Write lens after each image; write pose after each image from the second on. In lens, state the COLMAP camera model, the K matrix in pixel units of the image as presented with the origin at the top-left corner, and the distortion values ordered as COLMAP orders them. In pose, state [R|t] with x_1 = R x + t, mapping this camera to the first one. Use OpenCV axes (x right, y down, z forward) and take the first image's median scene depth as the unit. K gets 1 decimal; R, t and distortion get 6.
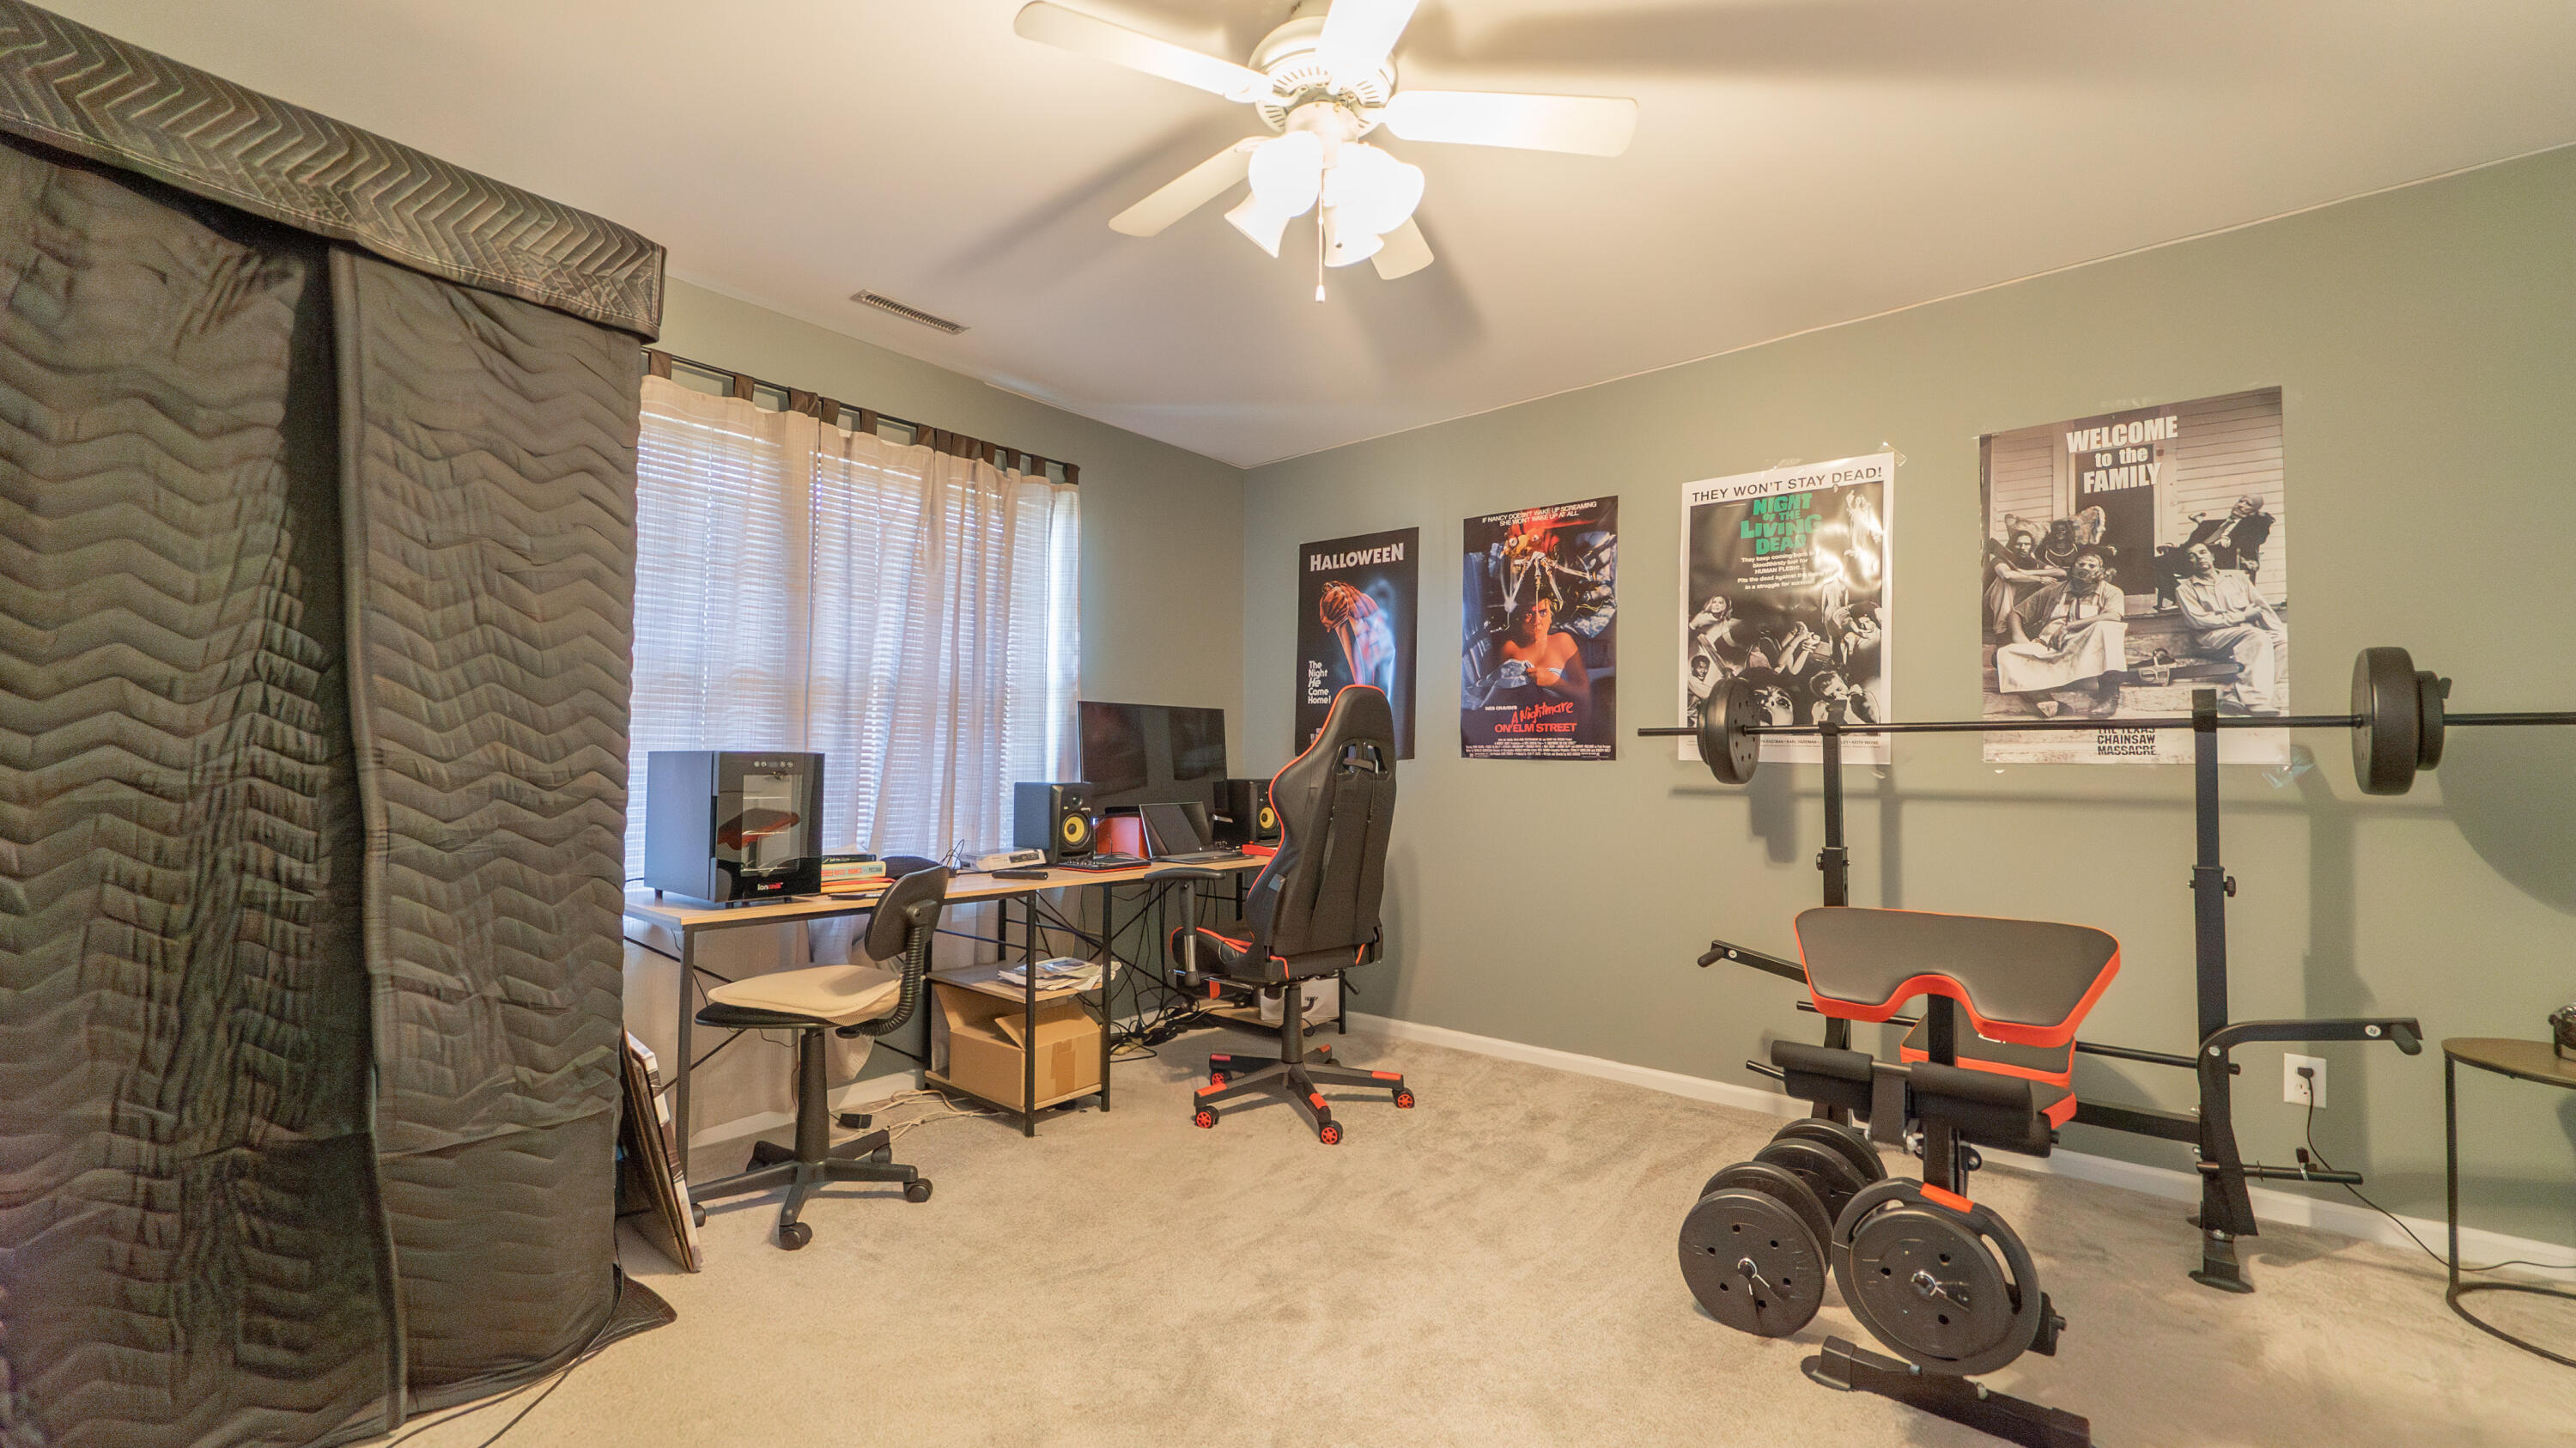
lens RADIAL K [[1066.0, 0, 1294.2], [0, 1066.0, 729.5], [0, 0, 1]] dist [0.000862, -0.000620]
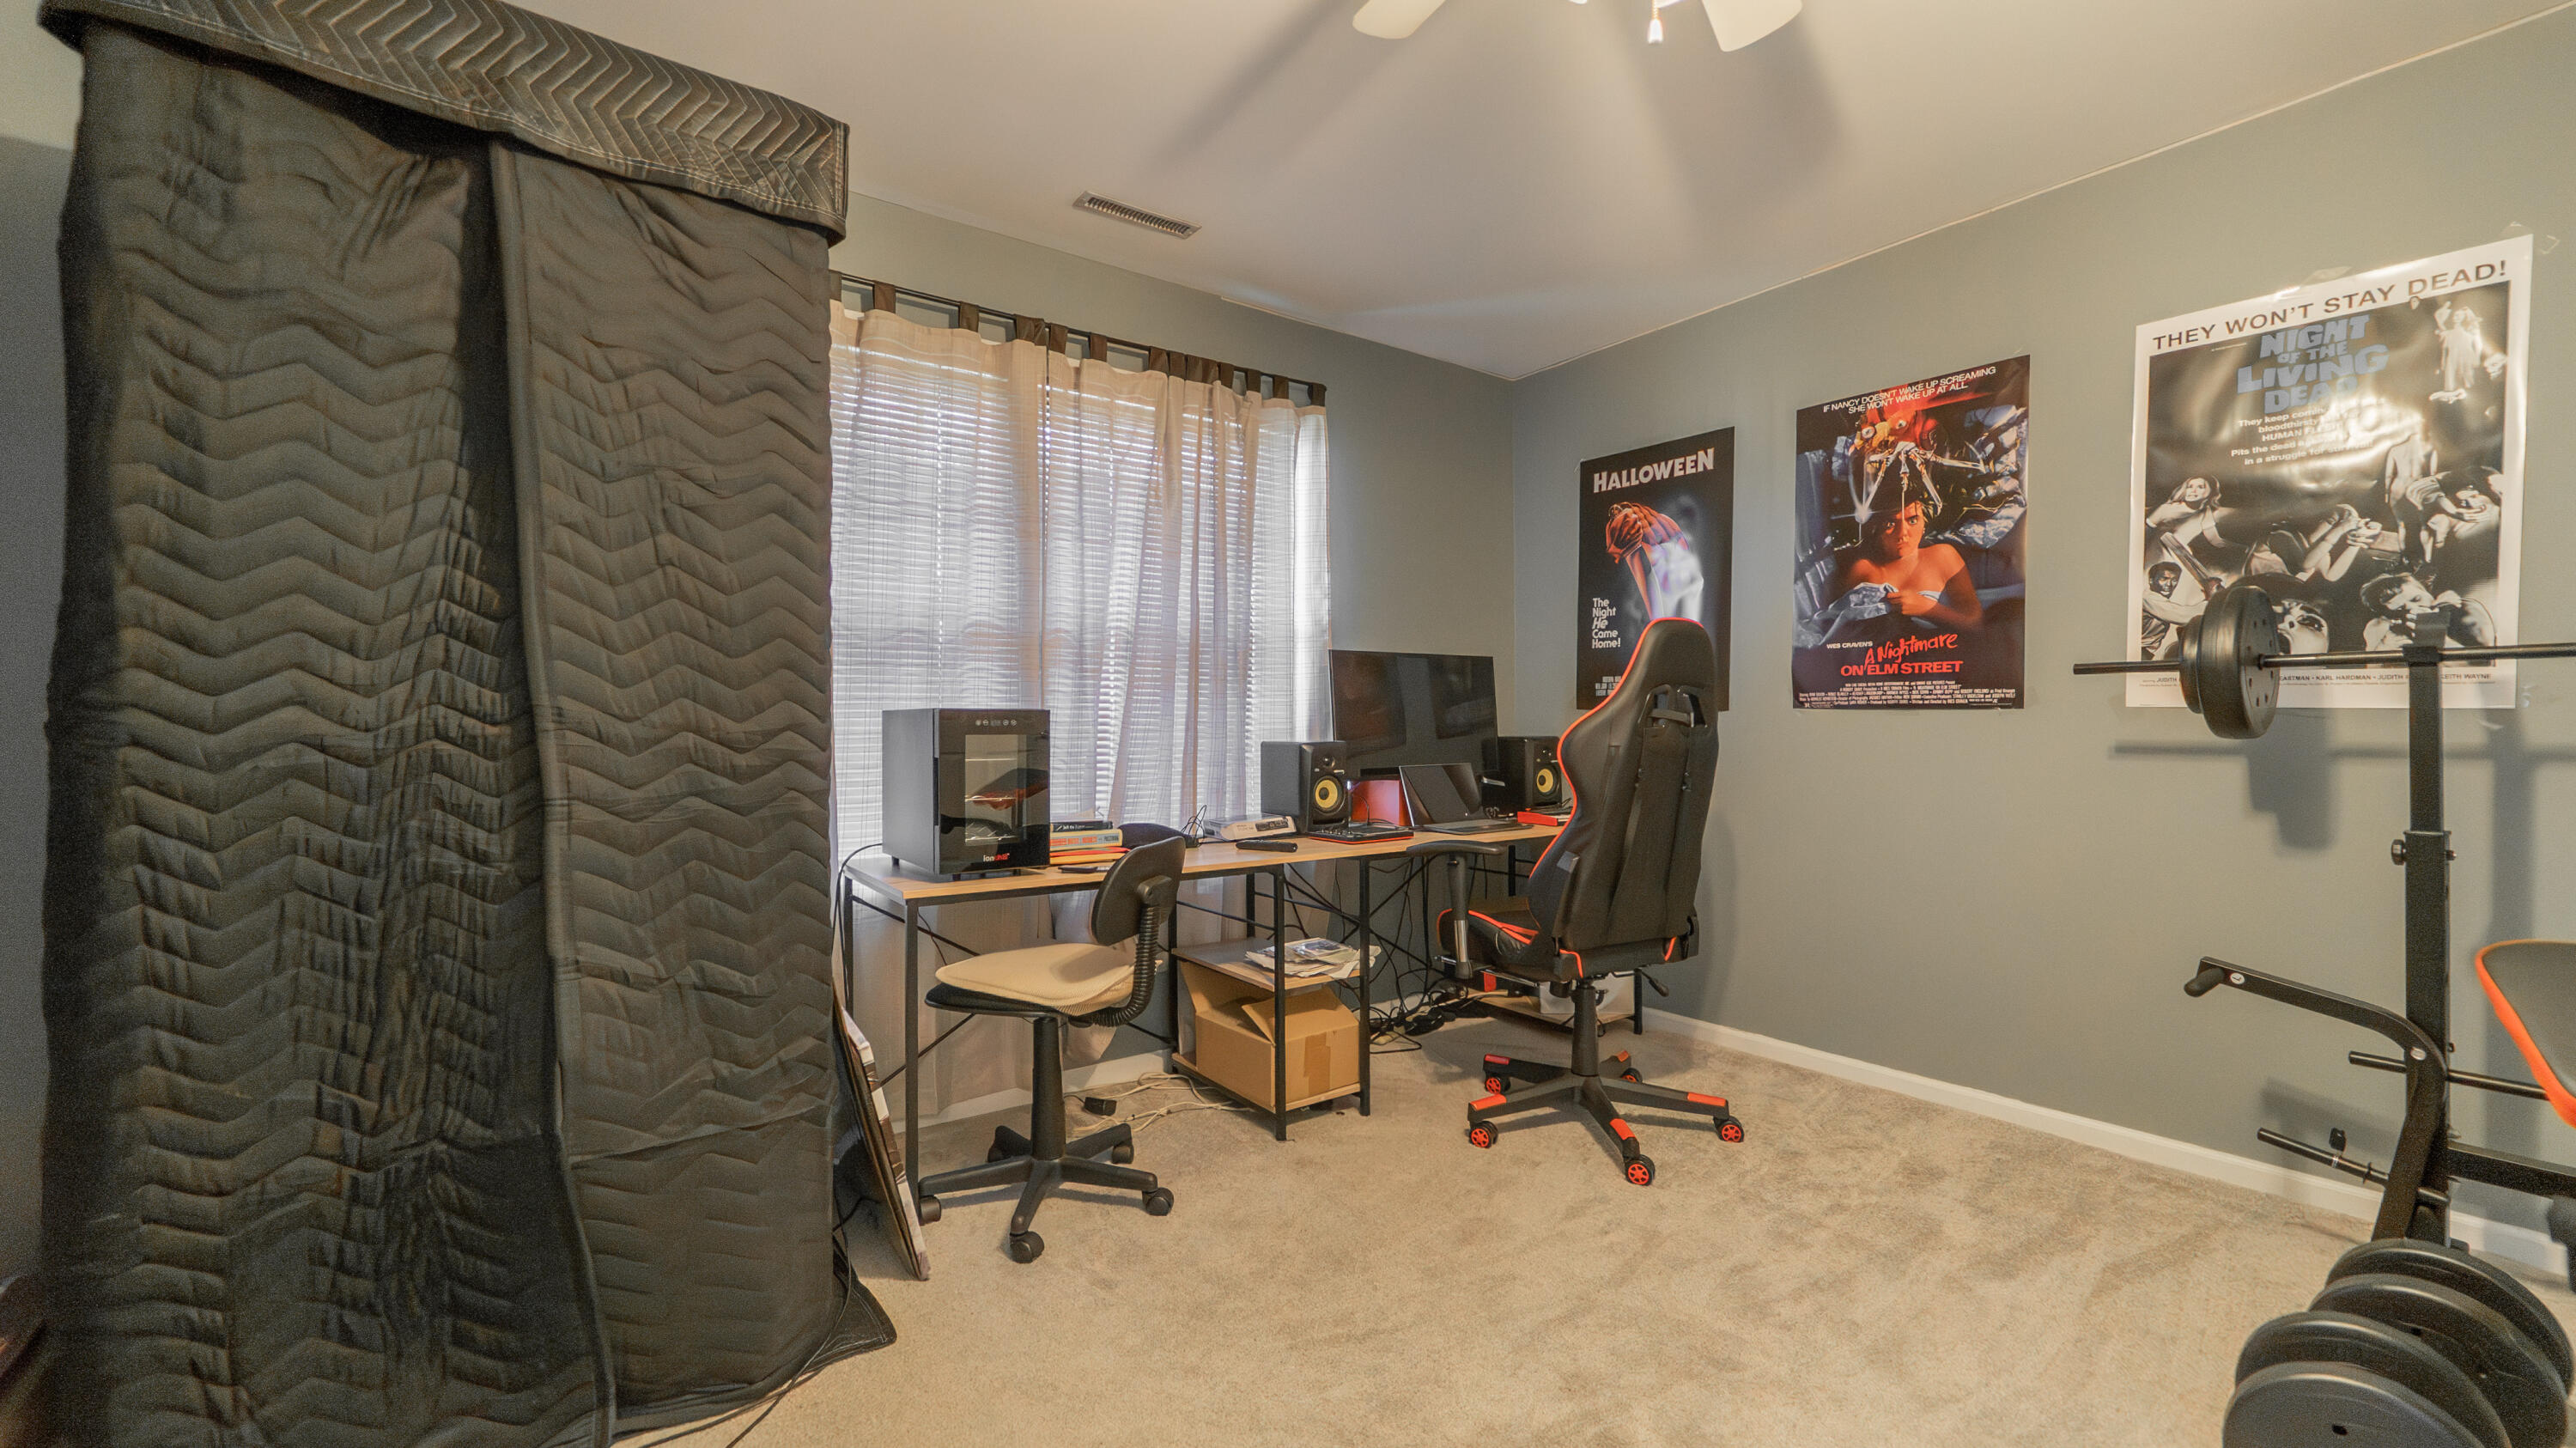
lens RADIAL K [[1066.0, 0, 1294.2], [0, 1066.0, 729.5], [0, 0, 1]] dist [0.000862, -0.000620]
pose [[0.971890, -0.007766, -0.235308, -0.030088], [0.016784, 0.999198, 0.036345, 0.009396], [0.234837, -0.039272, 0.971241, 0.175866]]
